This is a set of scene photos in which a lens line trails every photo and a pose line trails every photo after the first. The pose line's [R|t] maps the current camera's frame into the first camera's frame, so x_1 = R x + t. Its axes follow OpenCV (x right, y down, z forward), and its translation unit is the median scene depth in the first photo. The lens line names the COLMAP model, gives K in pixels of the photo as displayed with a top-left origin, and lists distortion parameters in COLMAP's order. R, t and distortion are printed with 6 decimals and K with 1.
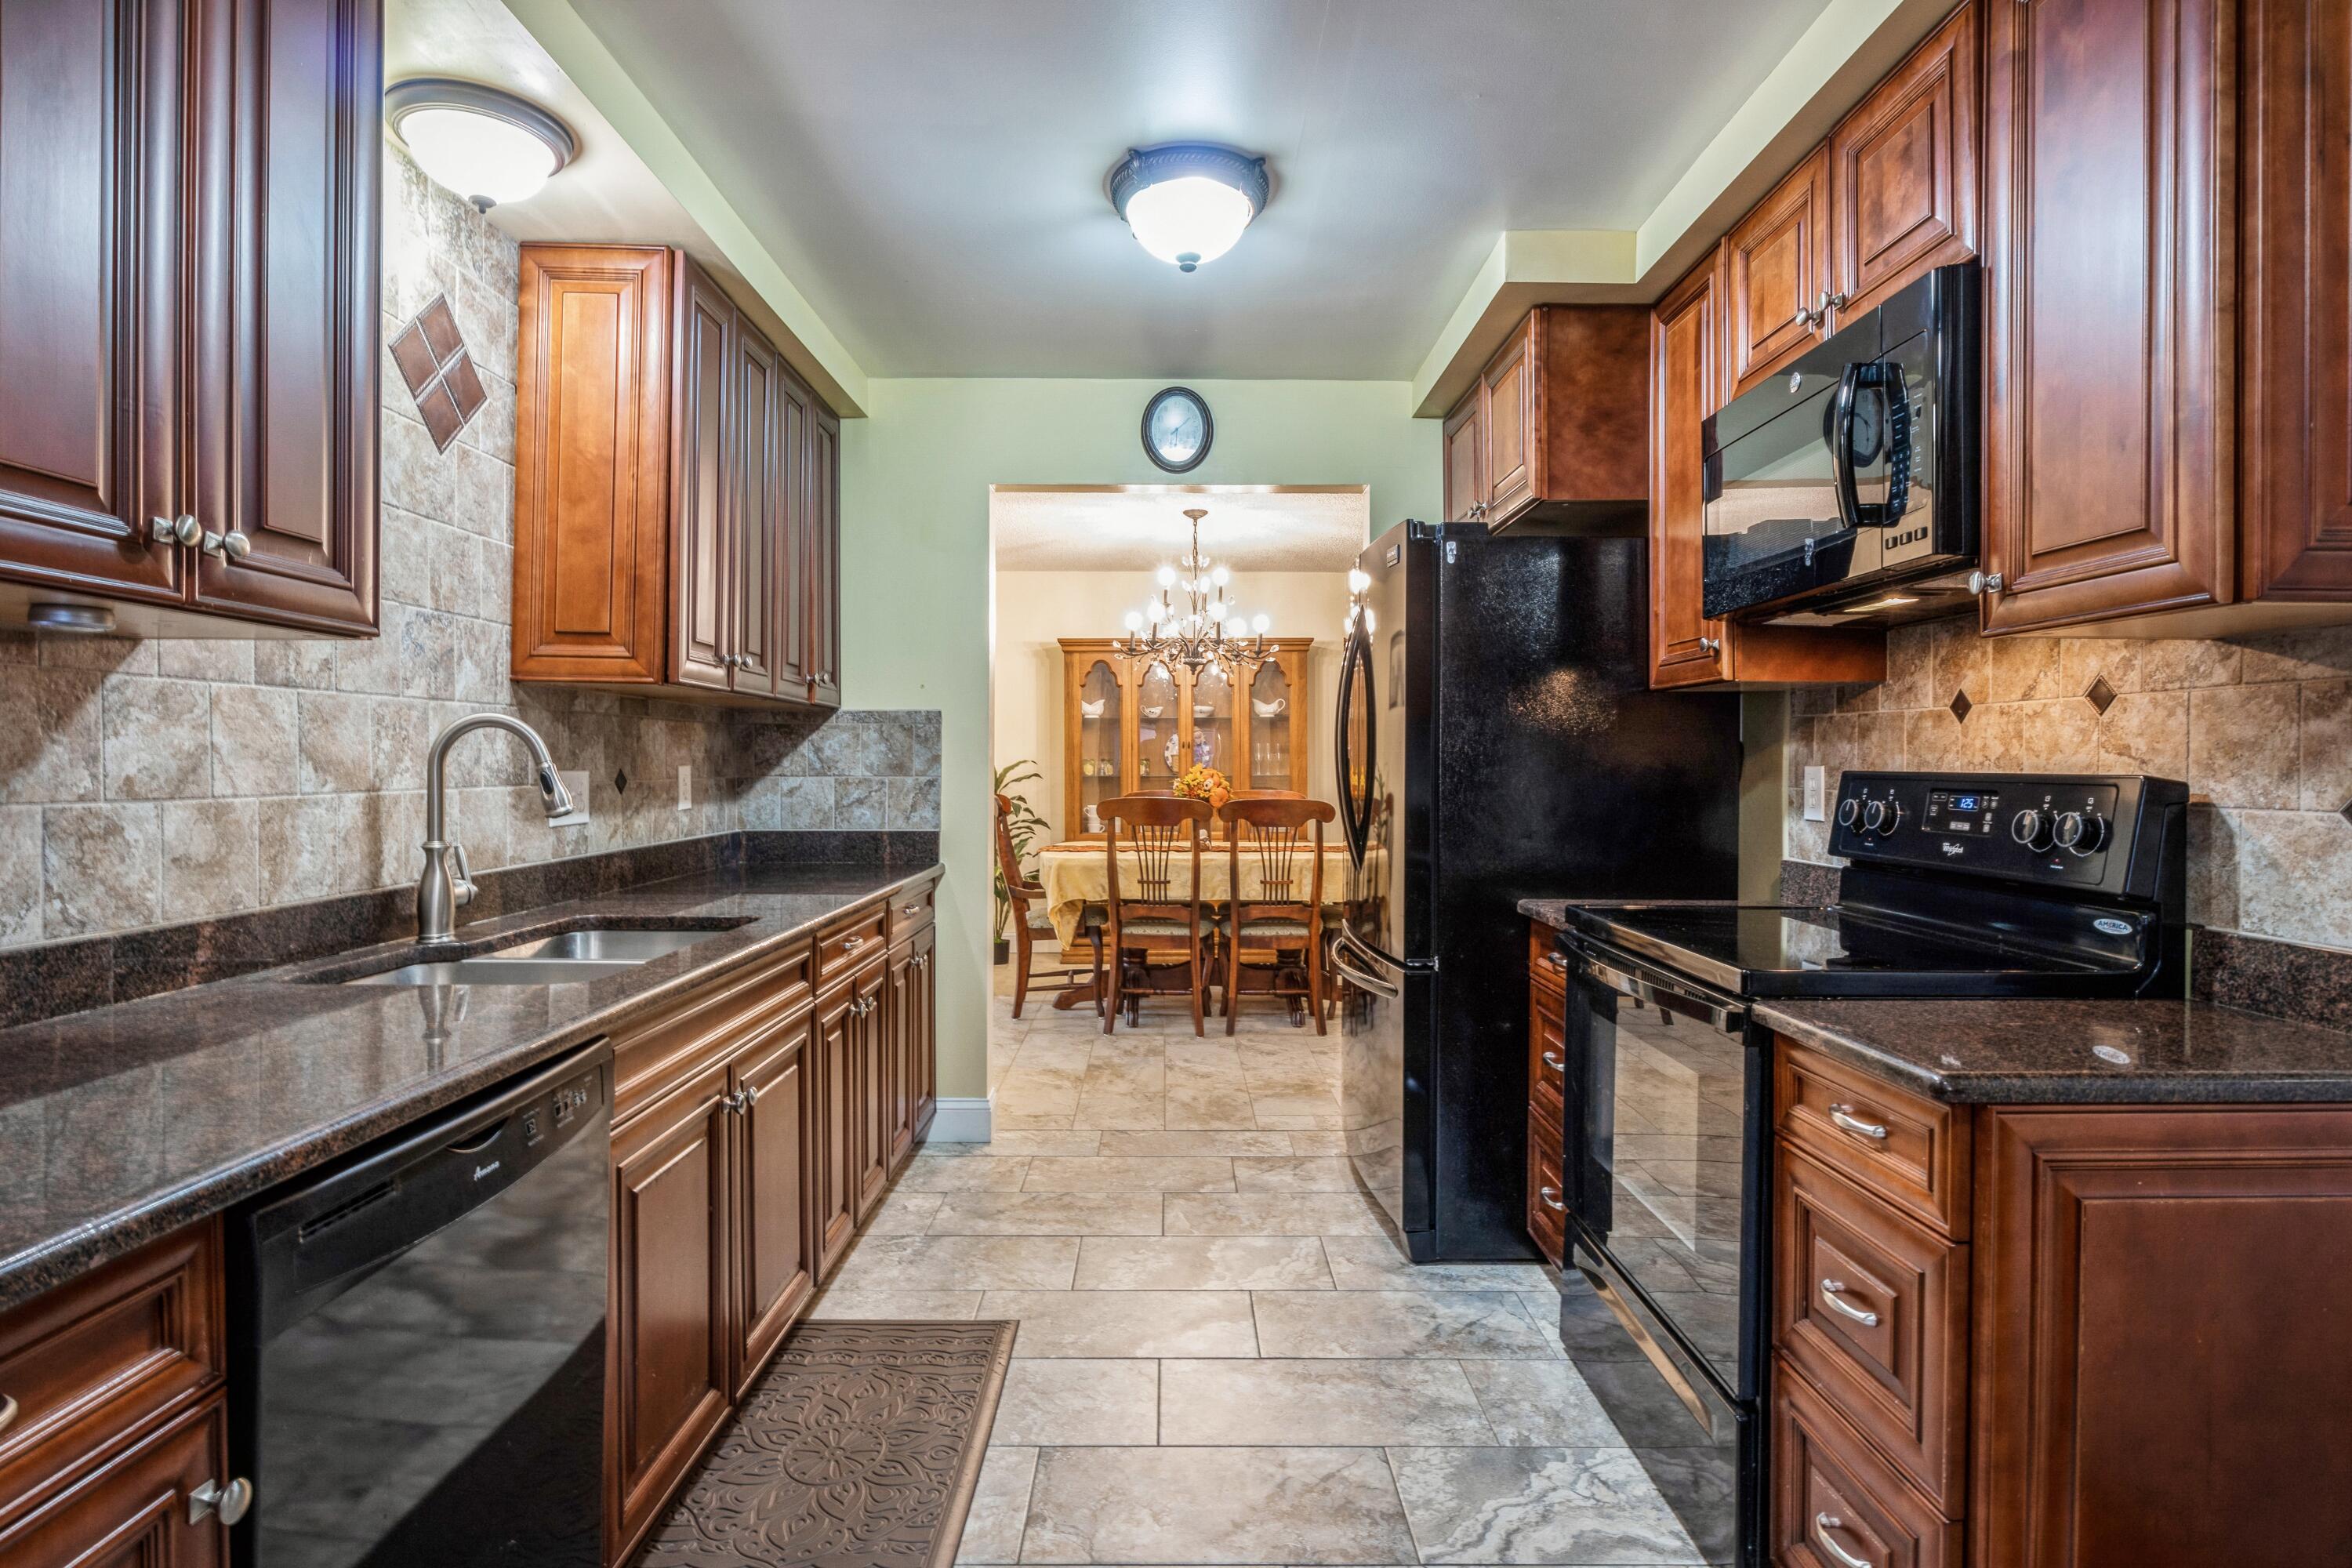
lens RADIAL K [[1171.8, 0, 1167.6], [0, 1171.8, 772.3], [0, 0, 1]] dist [-0.004082, 0.001833]
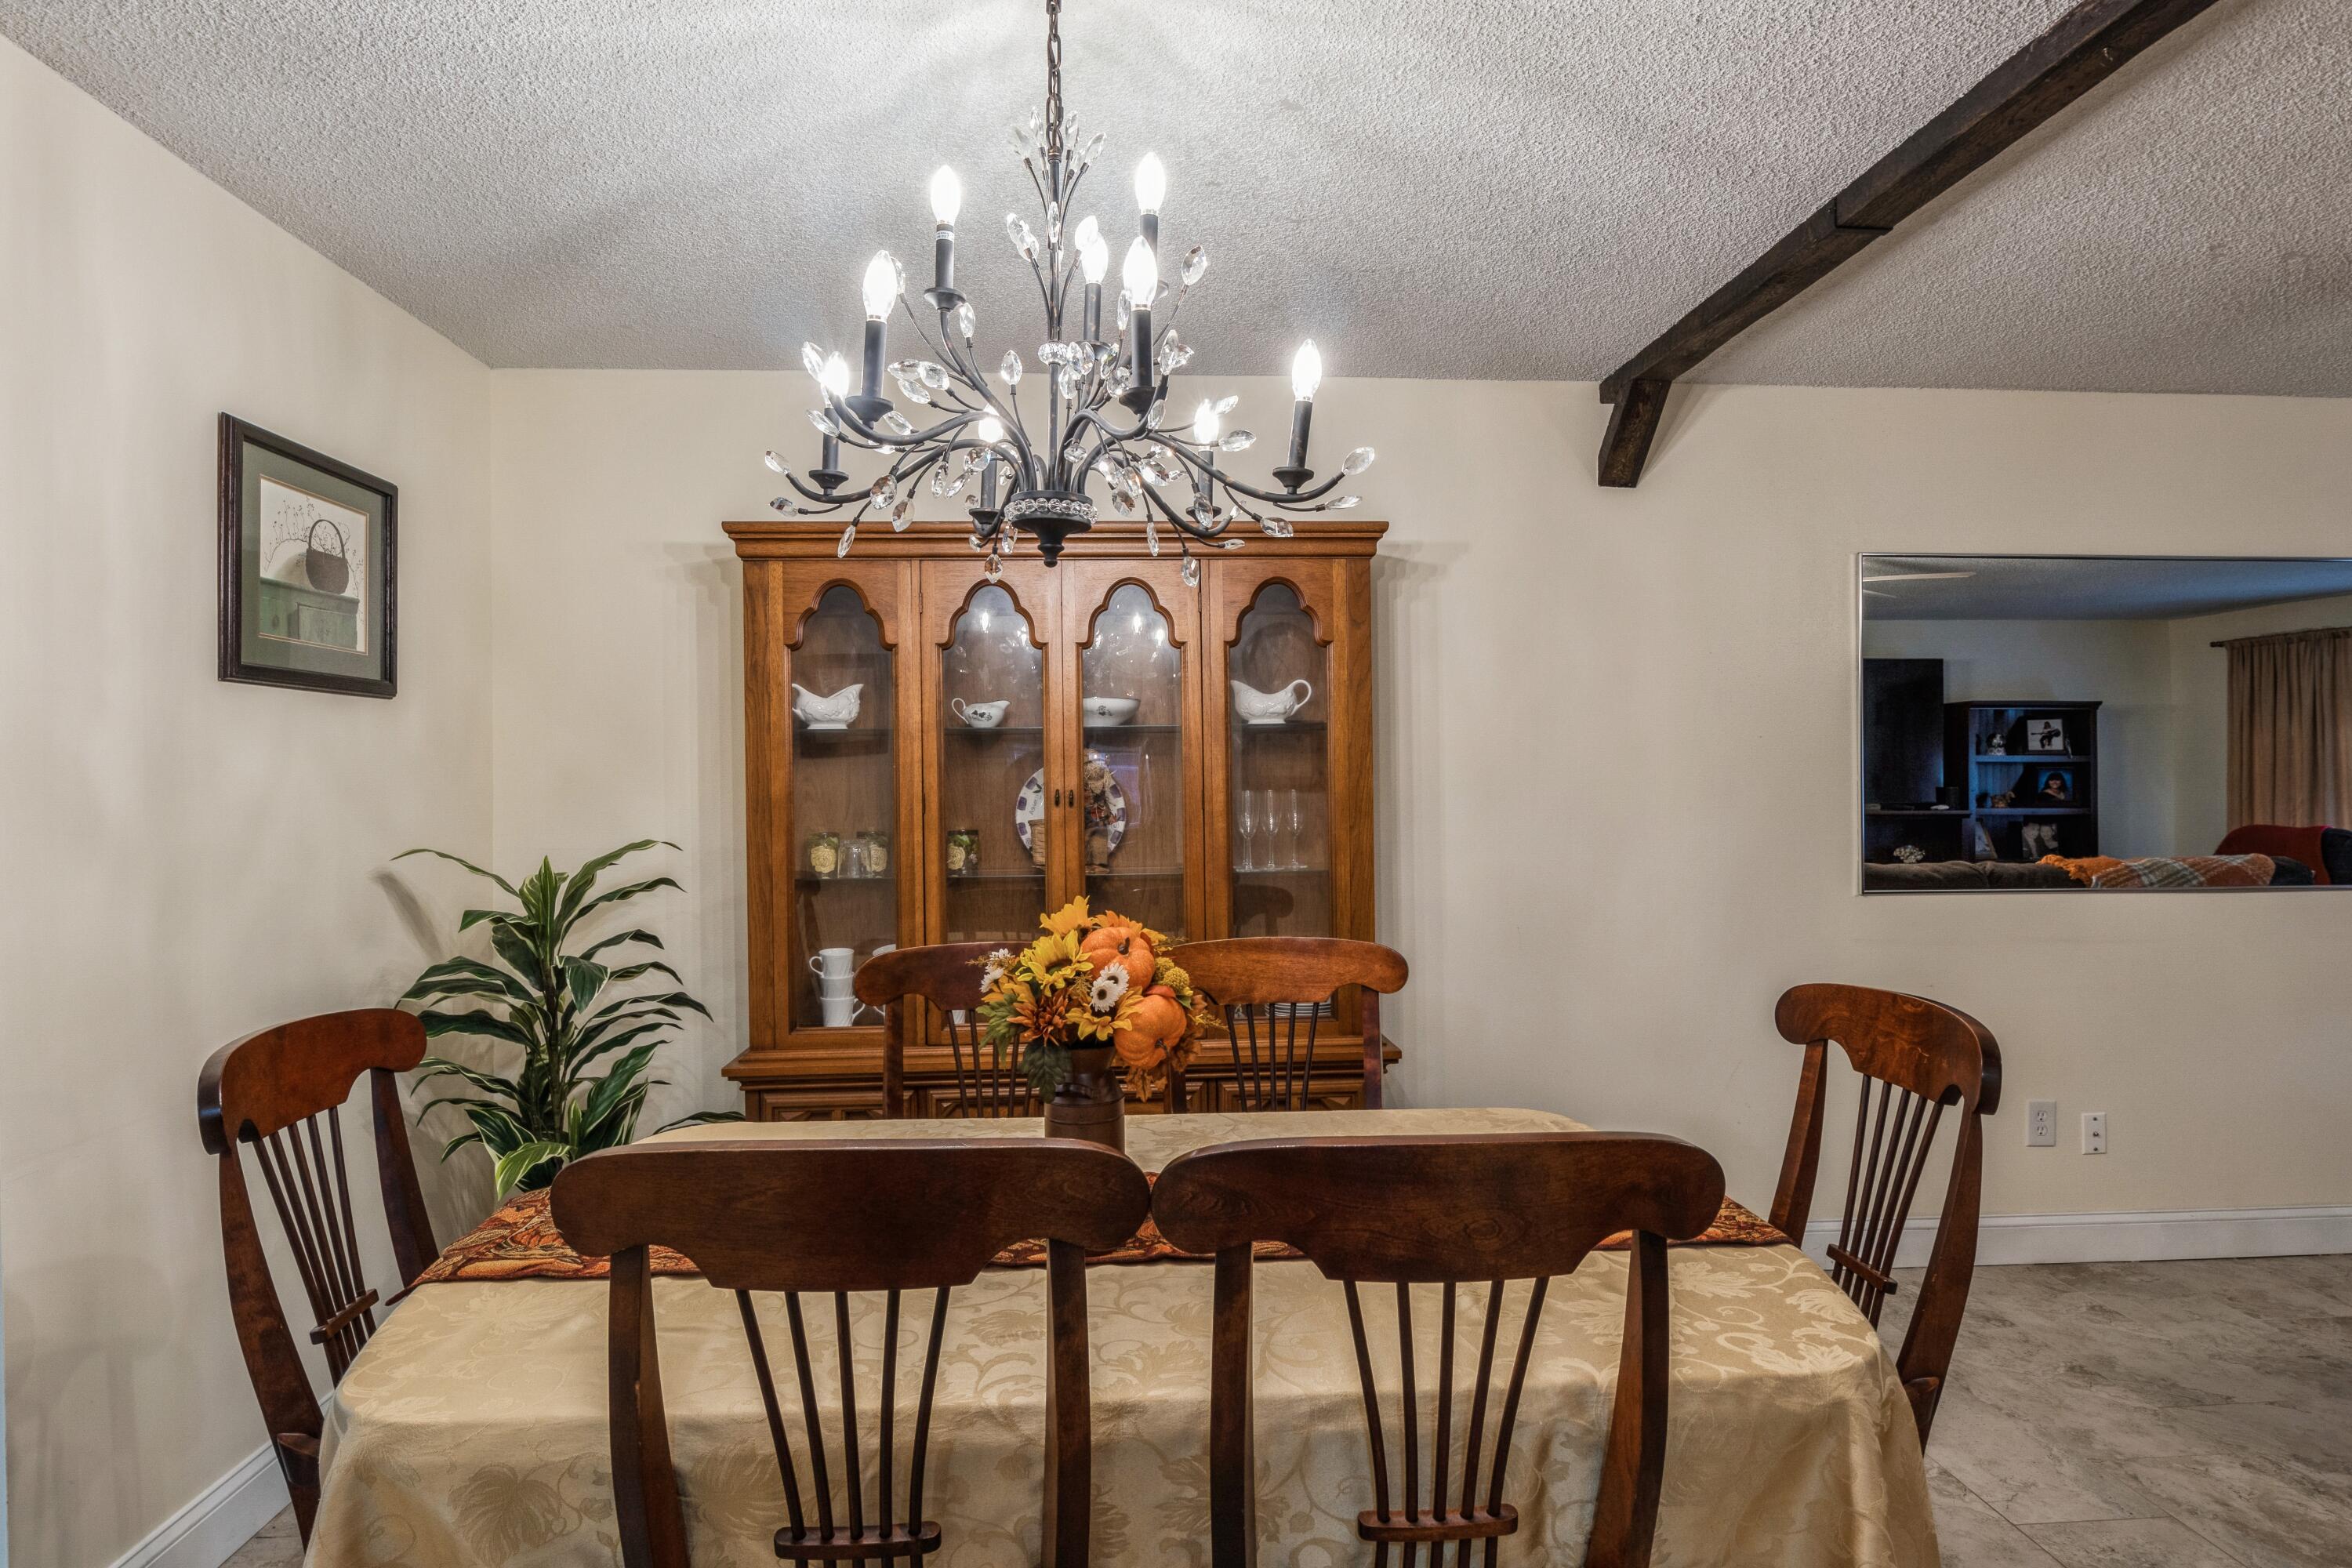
lens RADIAL K [[1298.1, 0, 1176.0], [0, 1298.1, 784.0], [0, 0, 1]] dist [-0.016737, 0.001281]
pose [[0.997699, -0.009077, 0.067192, 0.056412], [0.009481, 0.999939, -0.005692, -0.059325], [-0.067136, 0.006316, 0.997724, 1.347067]]
